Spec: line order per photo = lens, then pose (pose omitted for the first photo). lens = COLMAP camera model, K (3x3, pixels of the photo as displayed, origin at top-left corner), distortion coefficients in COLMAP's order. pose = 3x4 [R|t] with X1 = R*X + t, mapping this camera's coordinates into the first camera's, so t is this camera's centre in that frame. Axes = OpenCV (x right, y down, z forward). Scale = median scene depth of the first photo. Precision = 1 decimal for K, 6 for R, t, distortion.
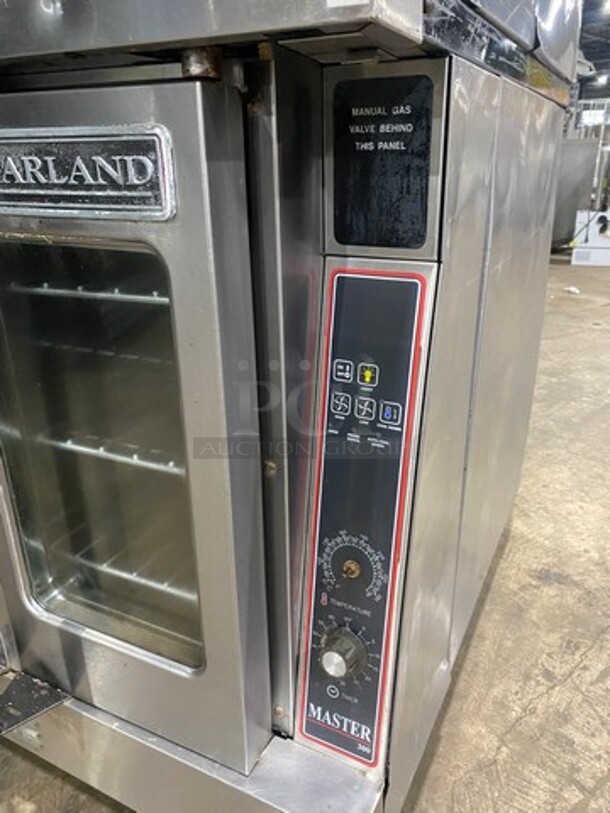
lens RADIAL K [[616.1, 0, 310.1], [0, 616.1, 403.3], [0, 0, 1]] dist [0.021927, -0.017589]
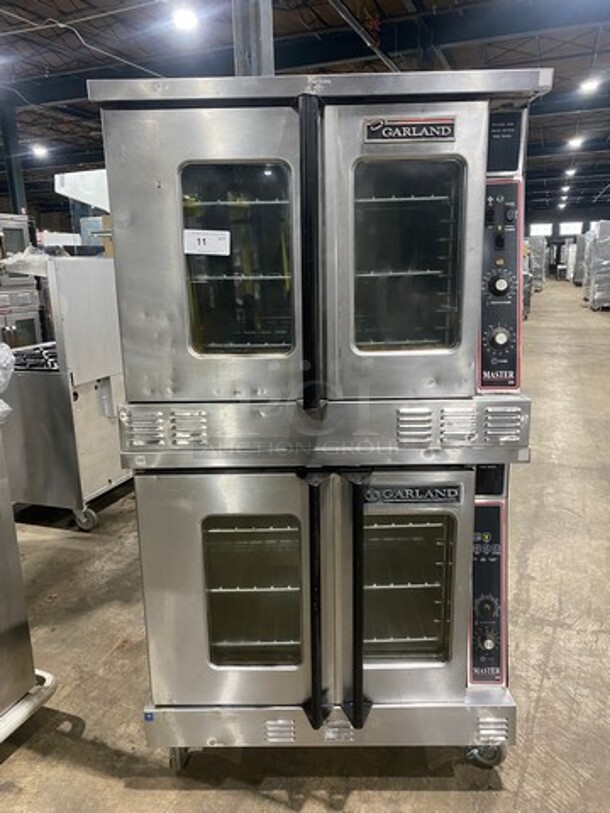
lens RADIAL K [[616.1, 0, 305.2], [0, 616.1, 409.0], [0, 0, 1]] dist [0.021927, -0.017589]
pose [[0.902241, -0.105619, 0.418097, -0.436526], [0.165144, 0.980256, -0.108743, -0.109875], [-0.398357, 0.167159, 0.901870, -0.332094]]
